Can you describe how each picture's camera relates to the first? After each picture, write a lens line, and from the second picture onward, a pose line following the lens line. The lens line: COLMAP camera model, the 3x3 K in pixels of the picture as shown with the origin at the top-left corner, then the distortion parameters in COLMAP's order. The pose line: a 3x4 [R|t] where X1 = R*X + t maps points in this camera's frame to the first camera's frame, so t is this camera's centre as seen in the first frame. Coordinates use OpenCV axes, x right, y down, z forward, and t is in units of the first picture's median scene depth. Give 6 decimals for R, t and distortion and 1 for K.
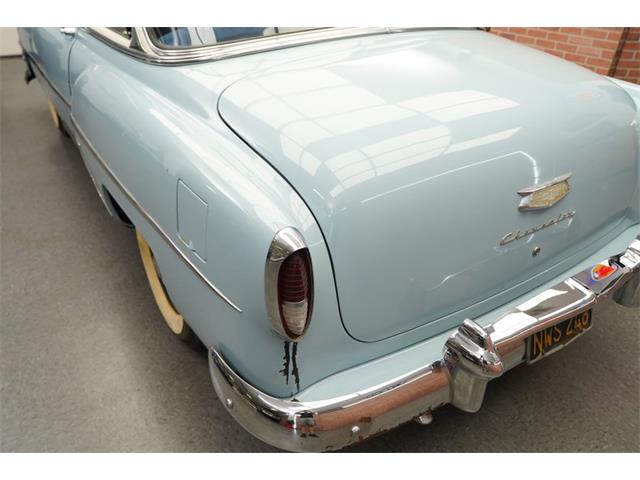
lens RADIAL K [[485.2, 0, 320.5], [0, 485.2, 232.1], [0, 0, 1]] dist [0.006665, 0.005265]
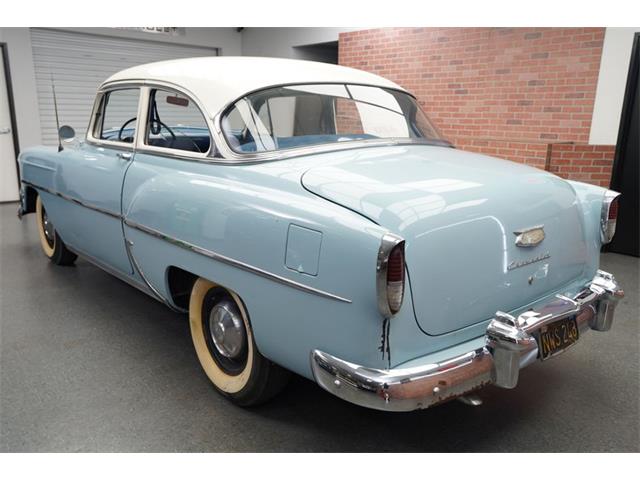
lens RADIAL K [[519.4, 0, 320.0], [0, 519.4, 240.0], [0, 0, 1]] dist [0.013672, 0.011948]
pose [[0.991740, -0.040652, 0.121653, -0.370643], [0.073351, 0.957805, -0.277902, 0.348996], [-0.105223, 0.284529, 0.952875, -0.421776]]
